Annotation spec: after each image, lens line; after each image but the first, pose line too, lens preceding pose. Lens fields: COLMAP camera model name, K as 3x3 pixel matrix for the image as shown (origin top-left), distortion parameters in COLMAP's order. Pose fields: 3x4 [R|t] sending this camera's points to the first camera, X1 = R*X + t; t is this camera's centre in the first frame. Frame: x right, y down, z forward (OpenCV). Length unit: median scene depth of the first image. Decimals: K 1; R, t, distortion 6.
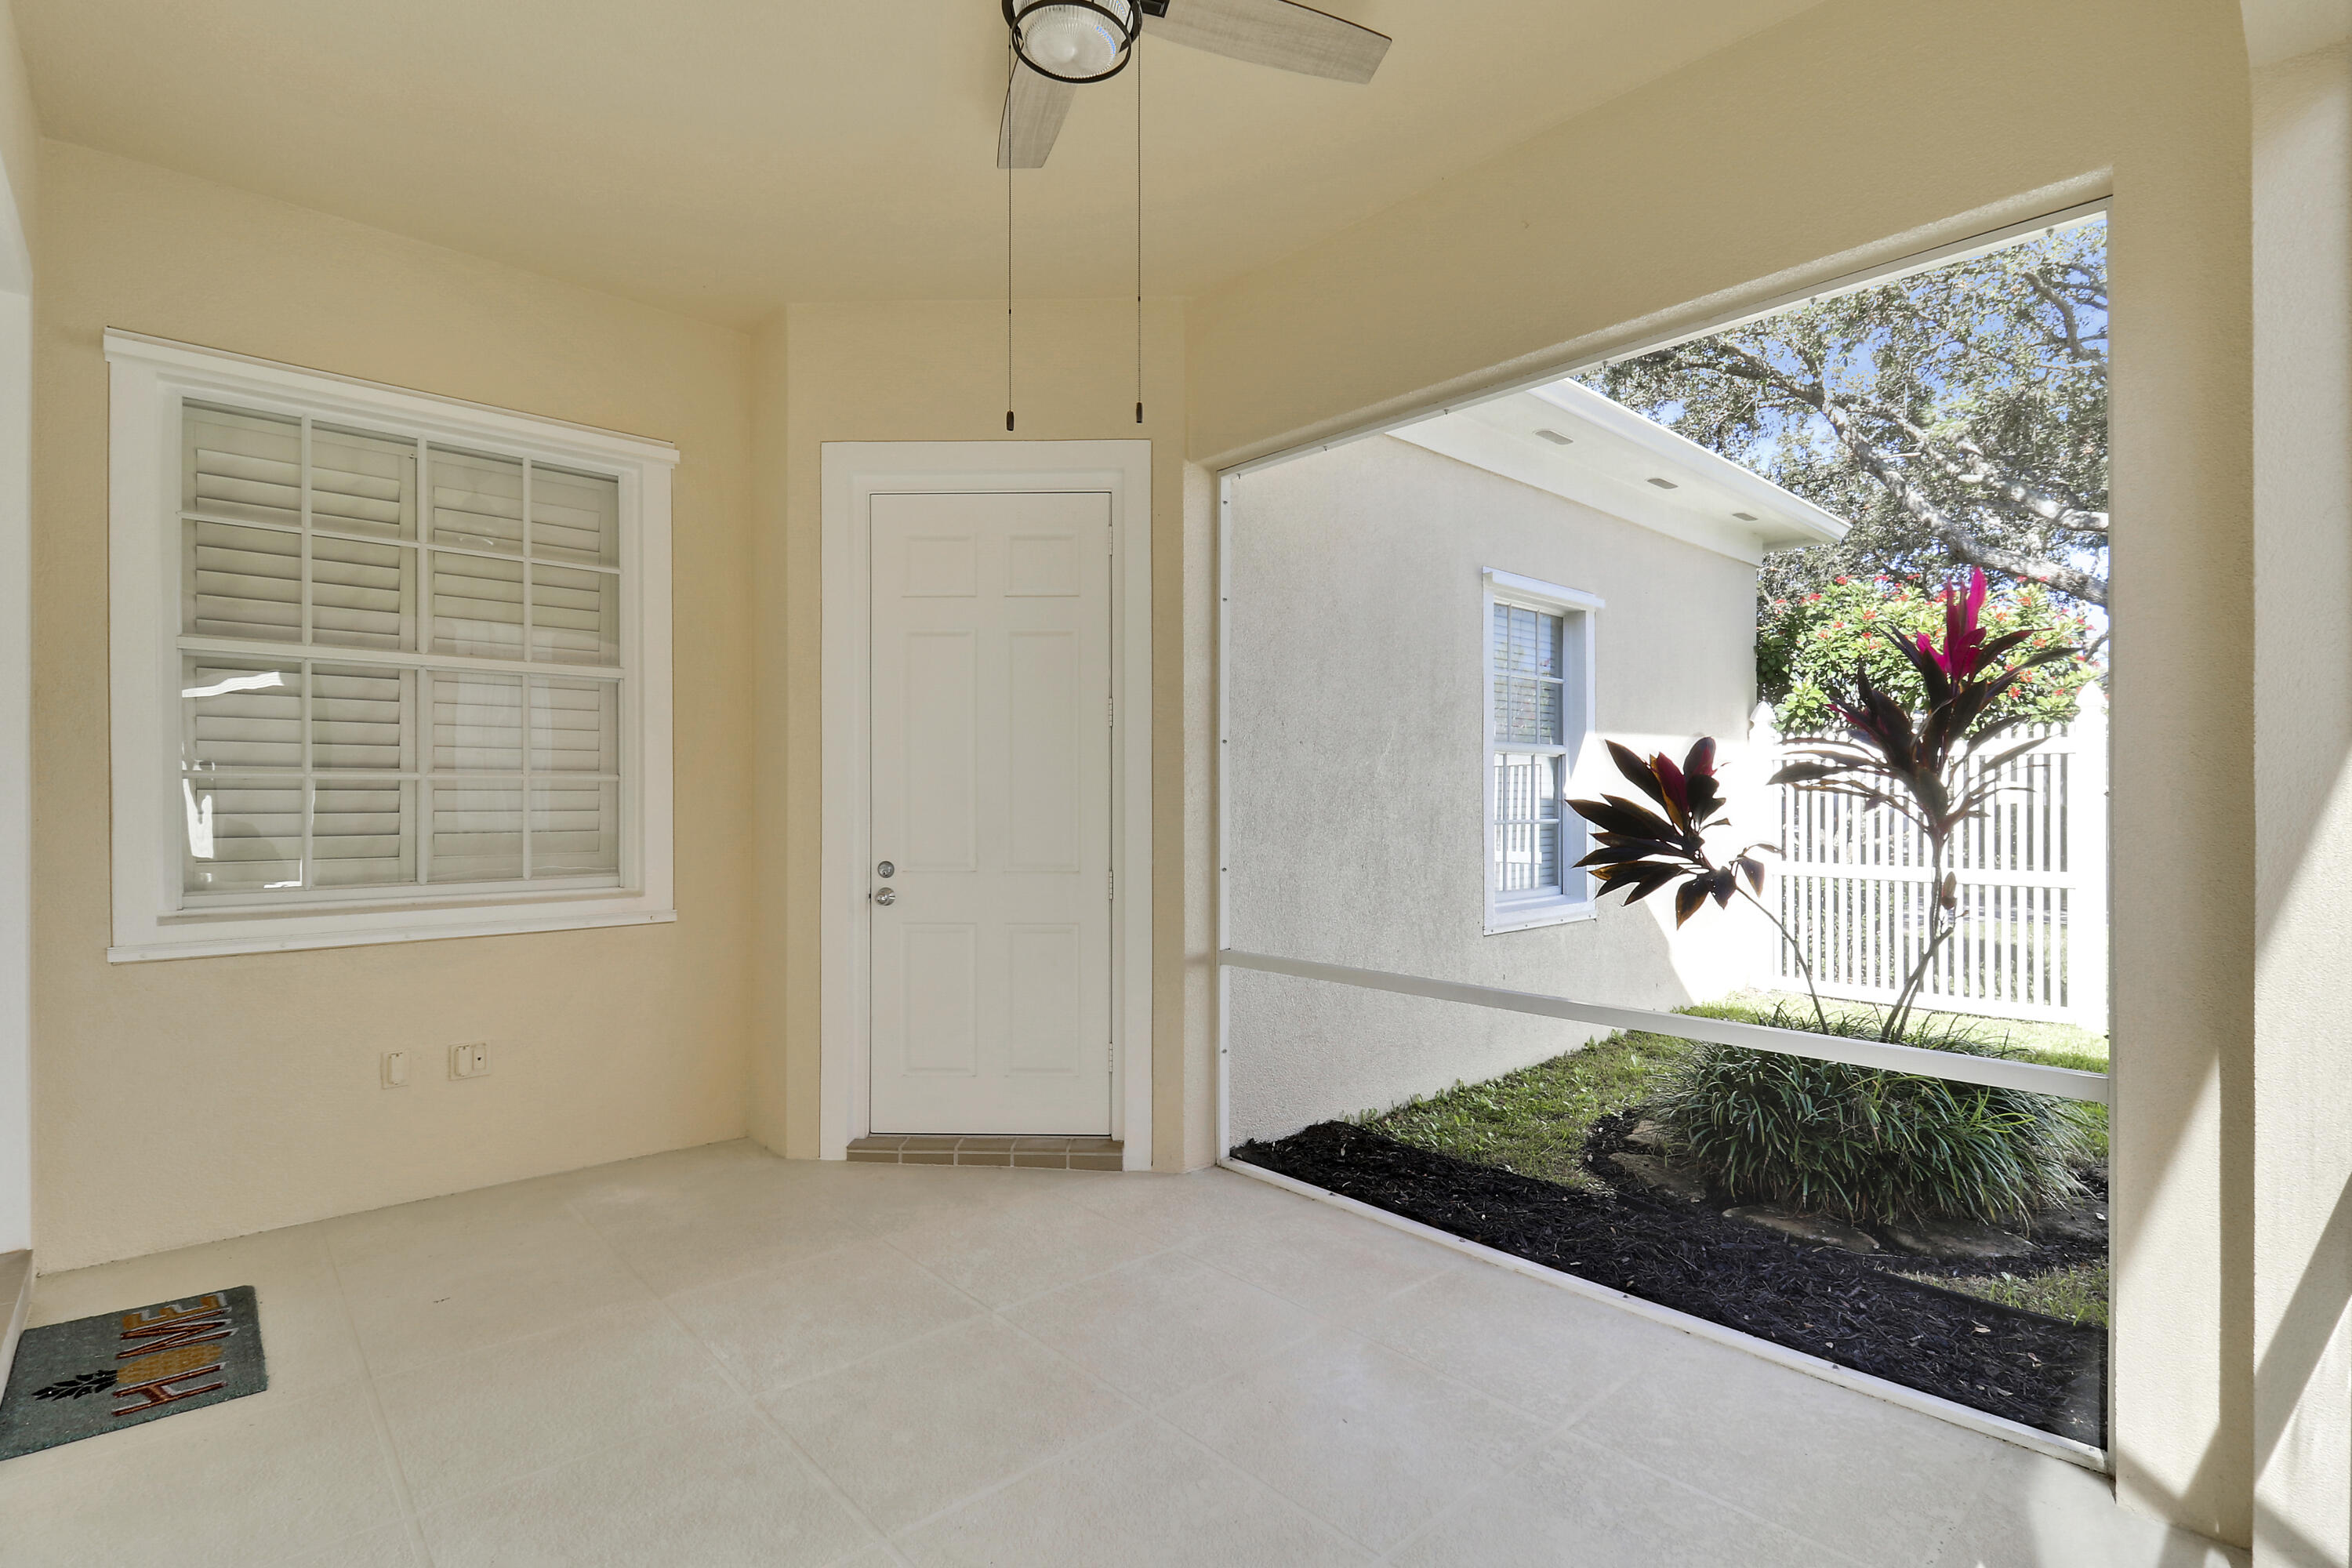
lens RADIAL K [[1095.8, 0, 1173.1], [0, 1095.8, 823.0], [0, 0, 1]] dist [0.001131, -0.015368]
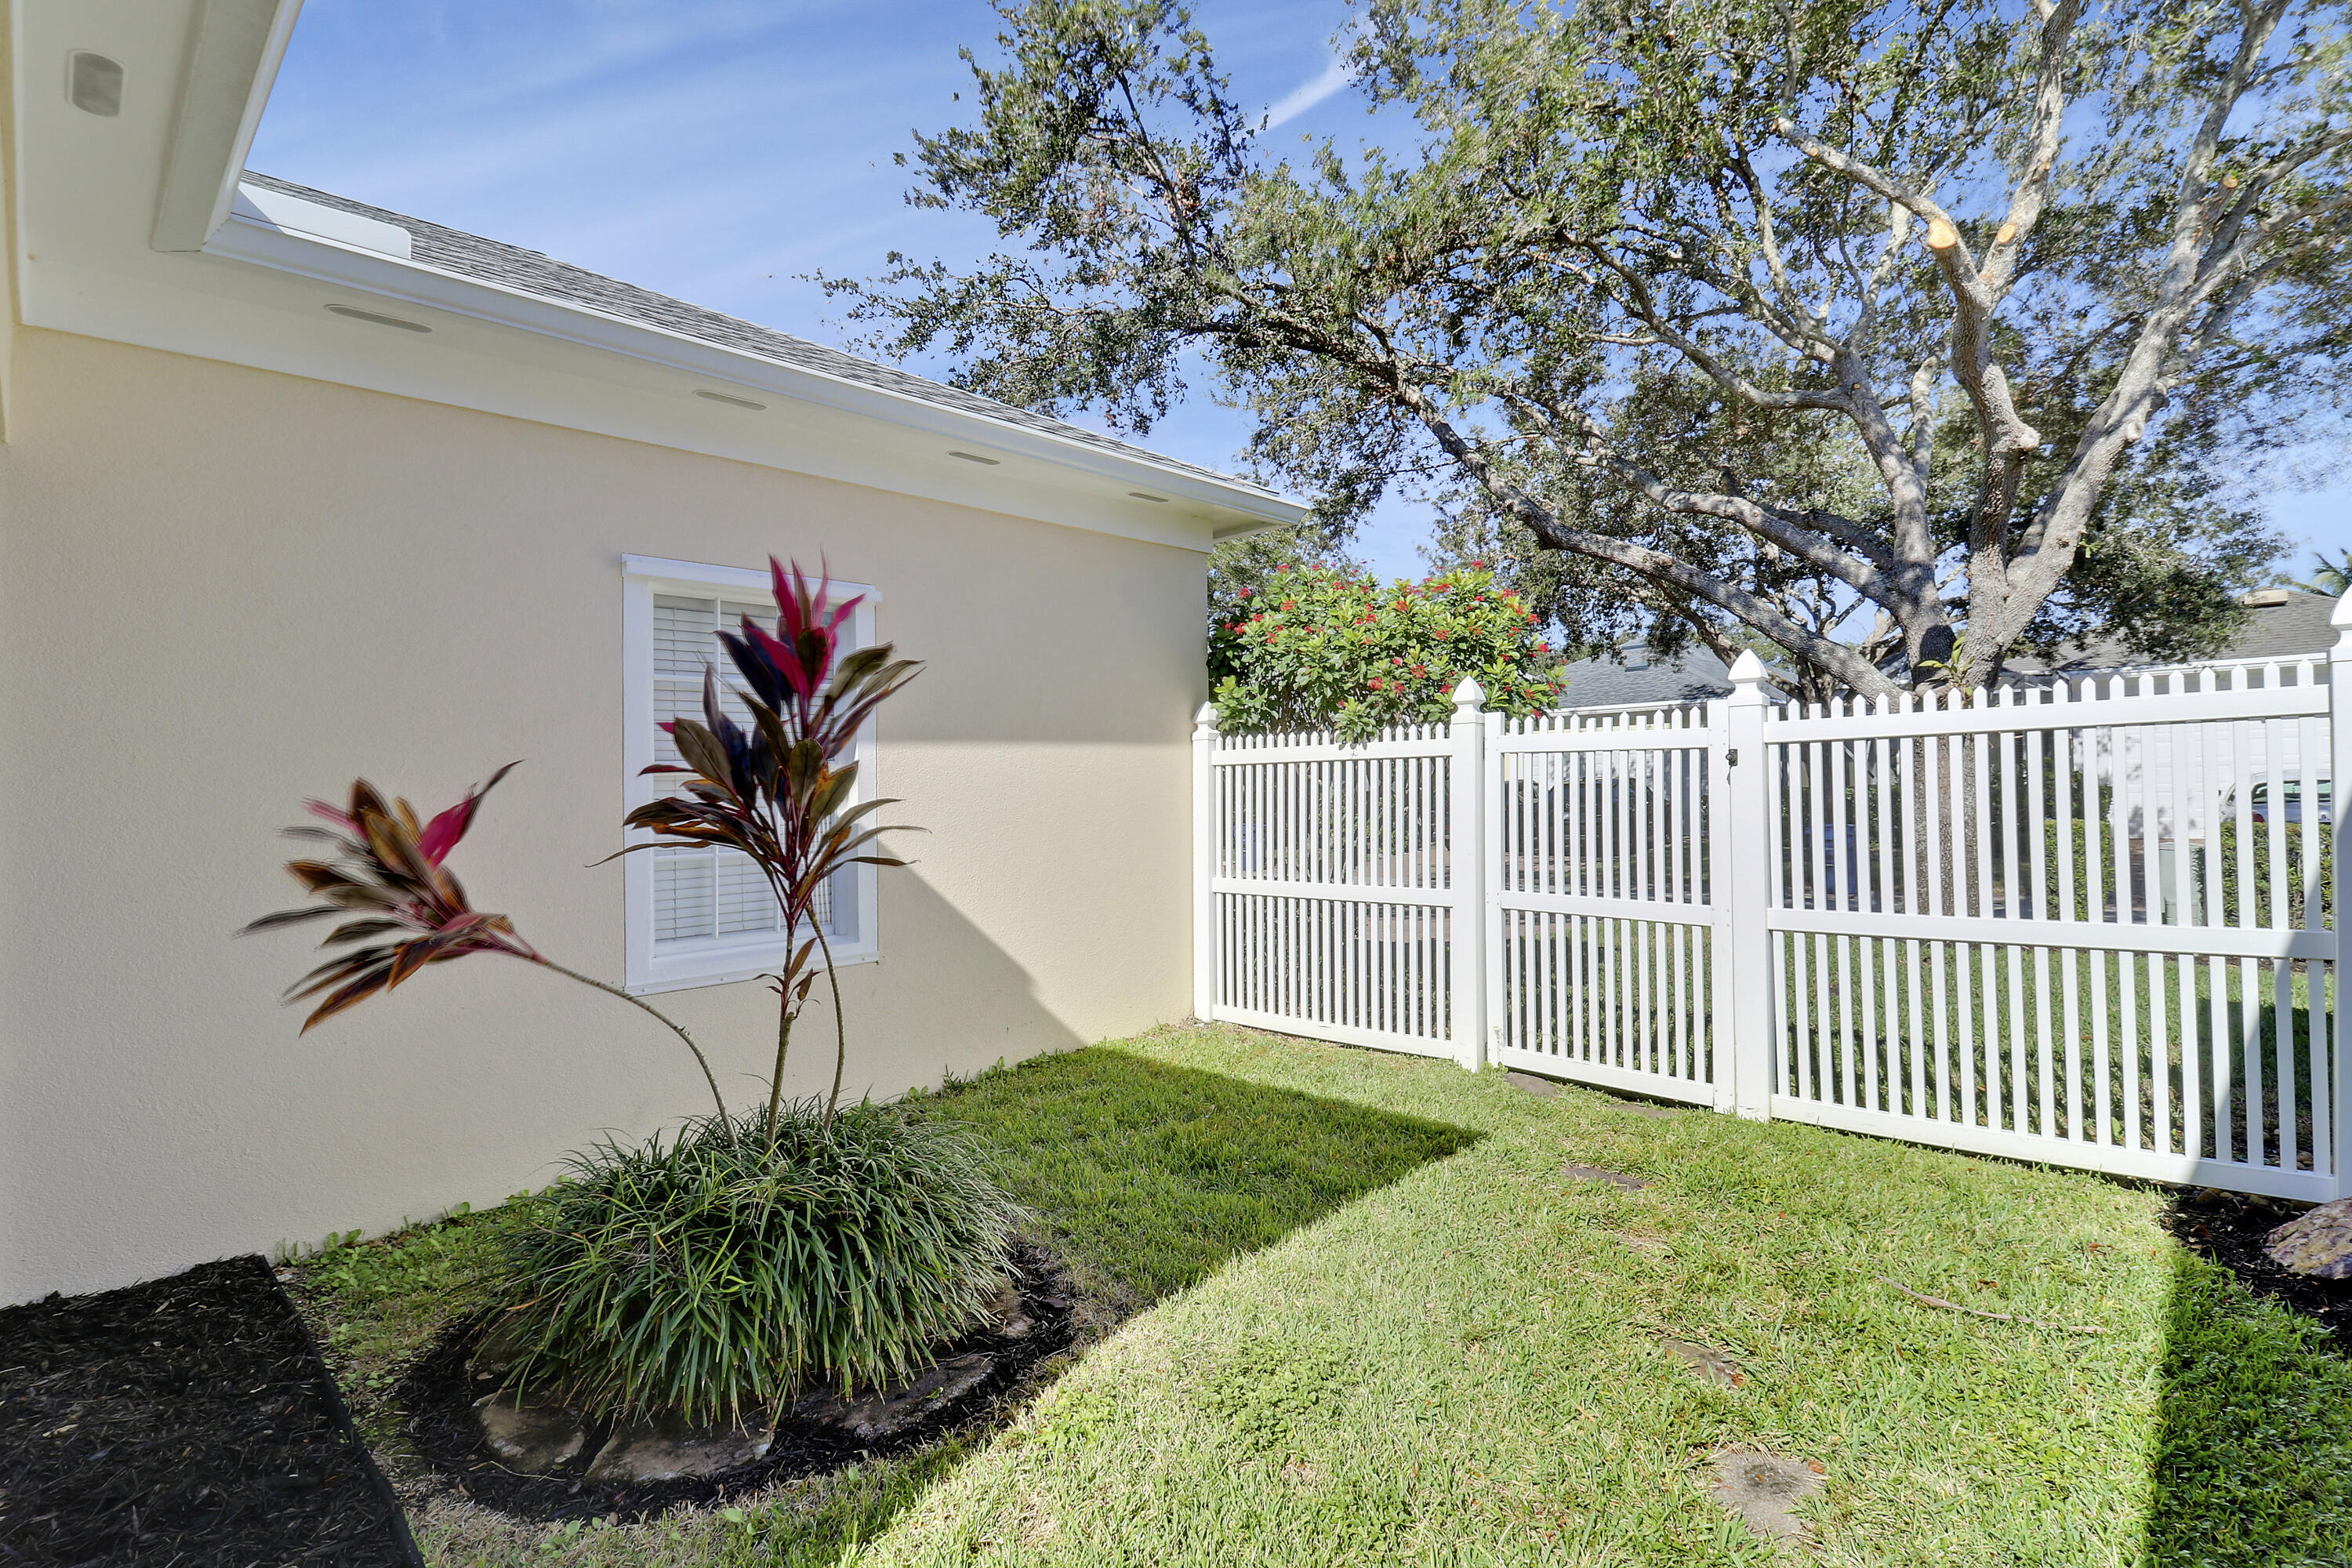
lens RADIAL K [[1109.4, 0, 1179.4], [0, 1109.4, 784.8], [0, 0, 1]] dist [0.026359, -0.016513]
pose [[0.997266, -0.018221, 0.071608, 0.865303], [0.020198, 0.999432, -0.026985, -0.033288], [-0.071075, 0.028357, 0.997068, 0.167154]]
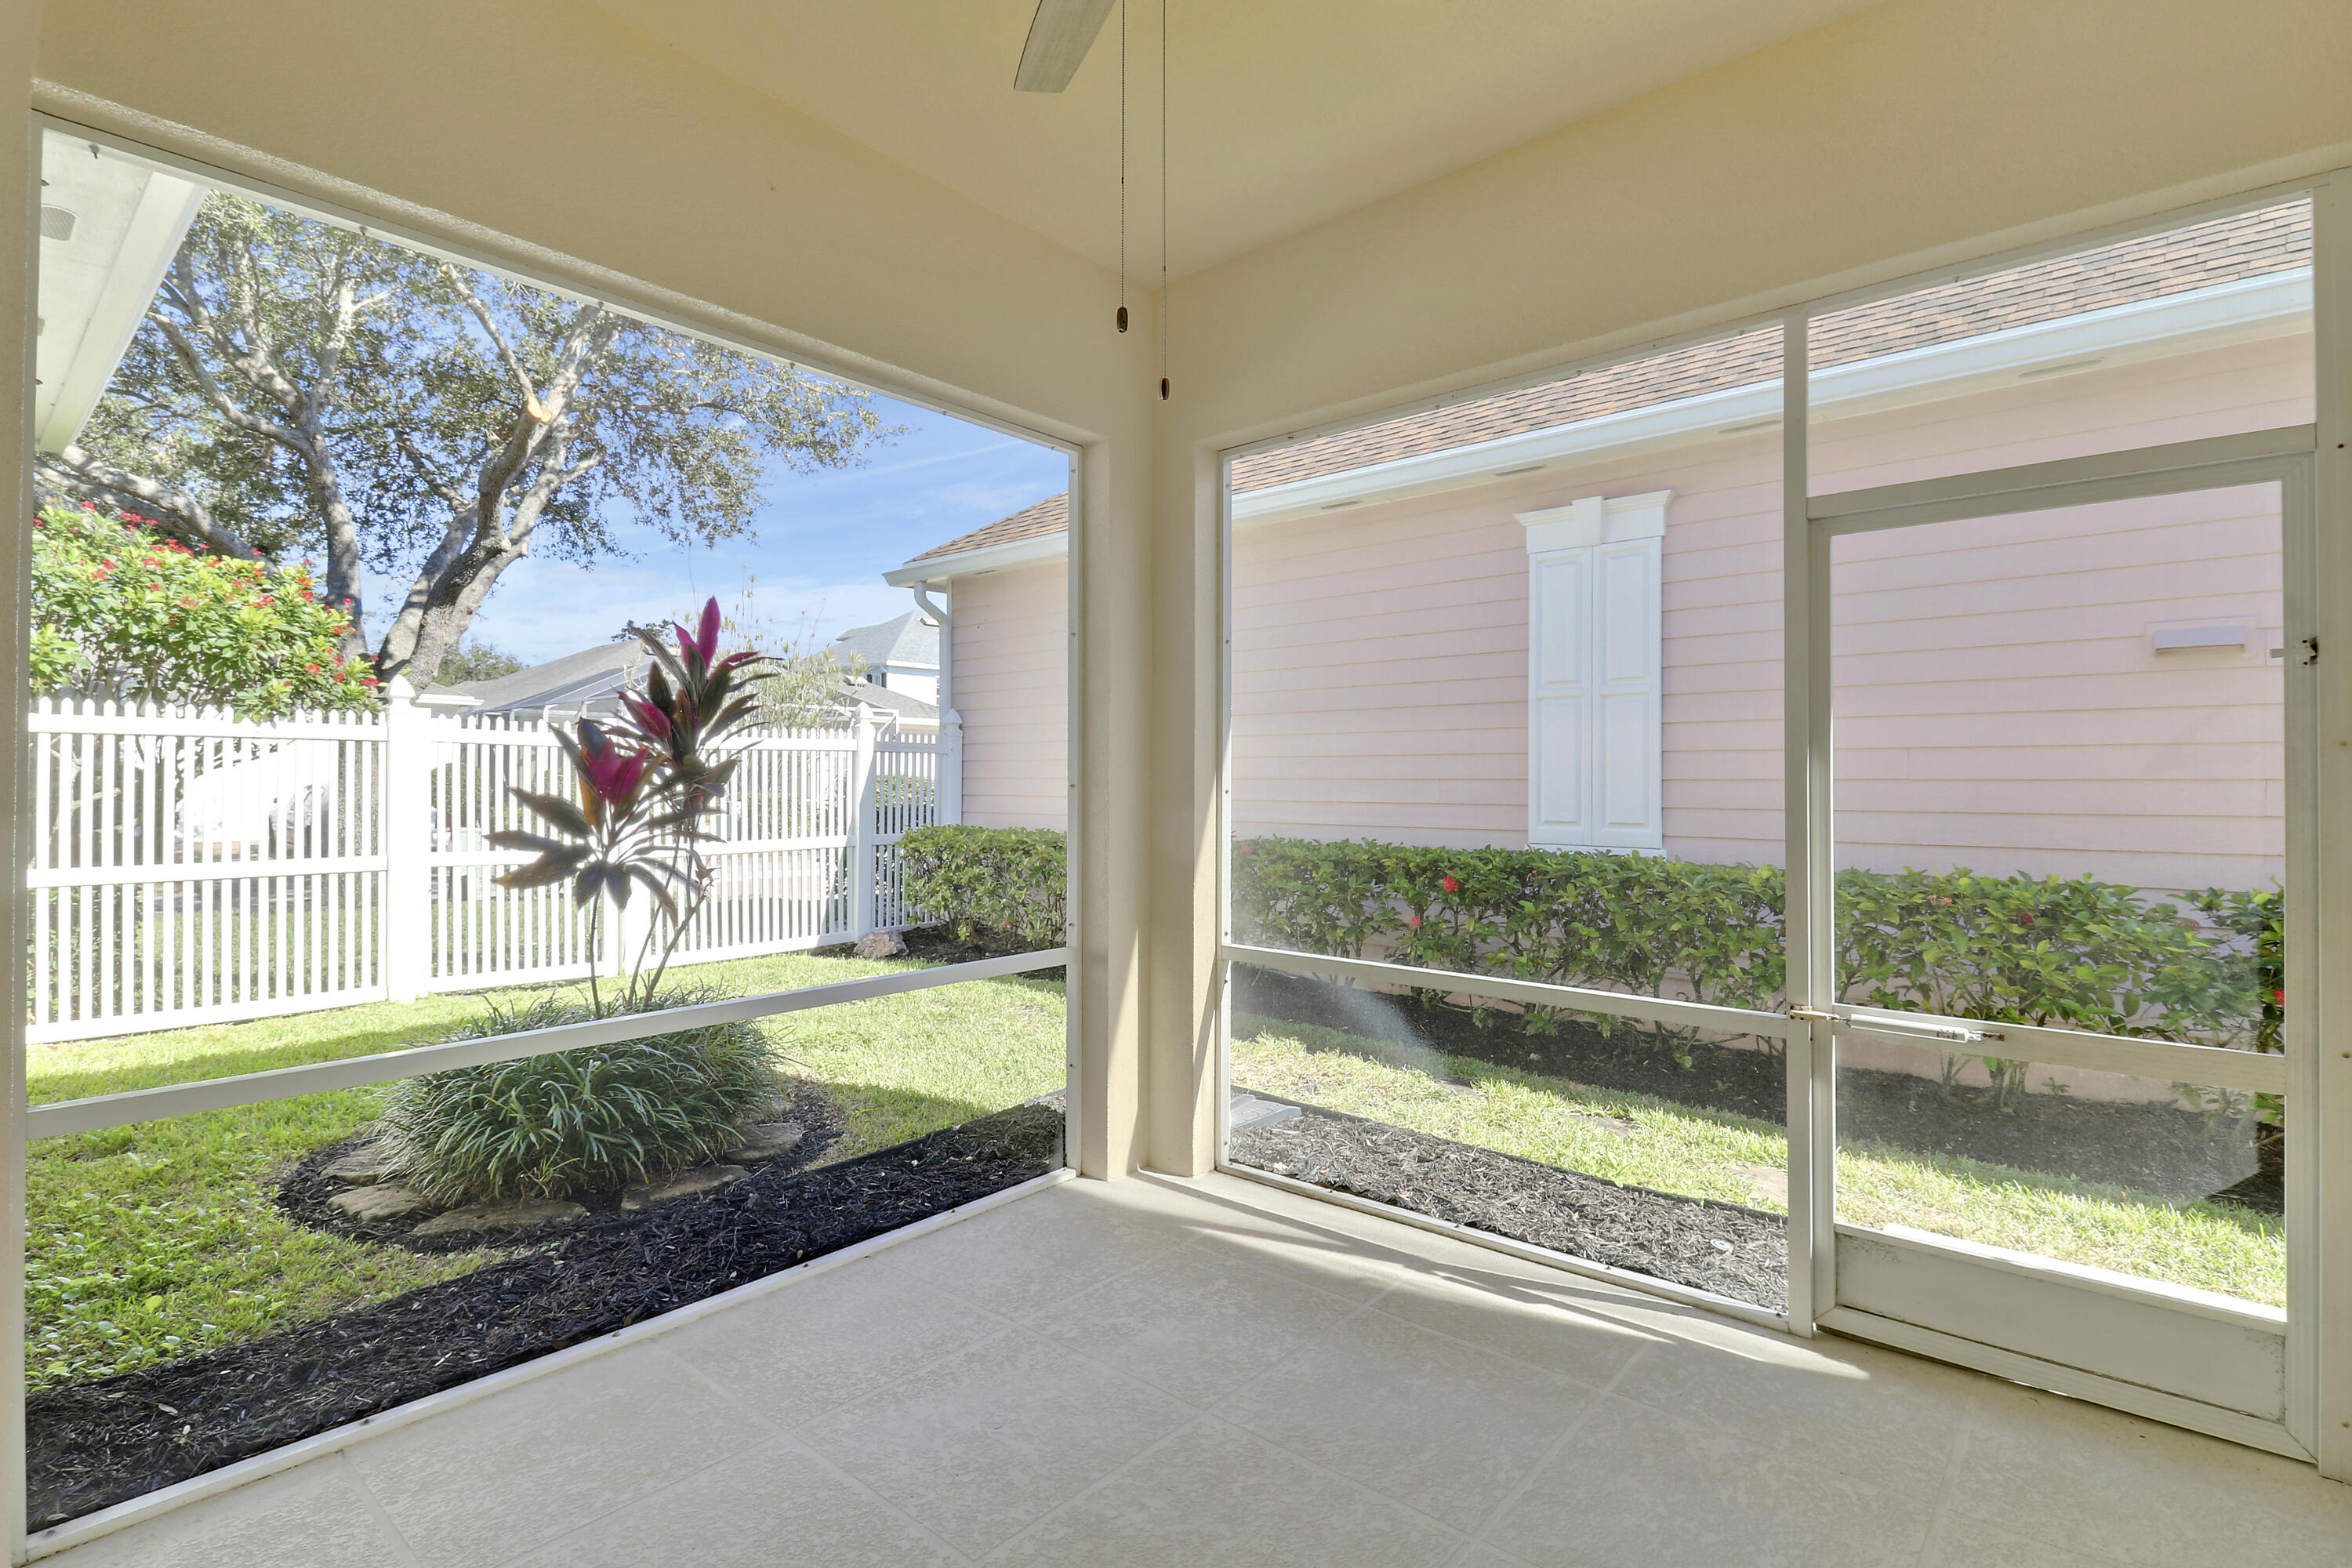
lens RADIAL K [[1109.4, 0, 1179.4], [0, 1109.4, 784.8], [0, 0, 1]] dist [0.026359, -0.016513]
pose [[-0.120900, 0.005377, 0.992650, -0.484507], [0.027113, 0.999630, -0.002113, 0.000602], [-0.992294, 0.026659, -0.121001, 0.573827]]
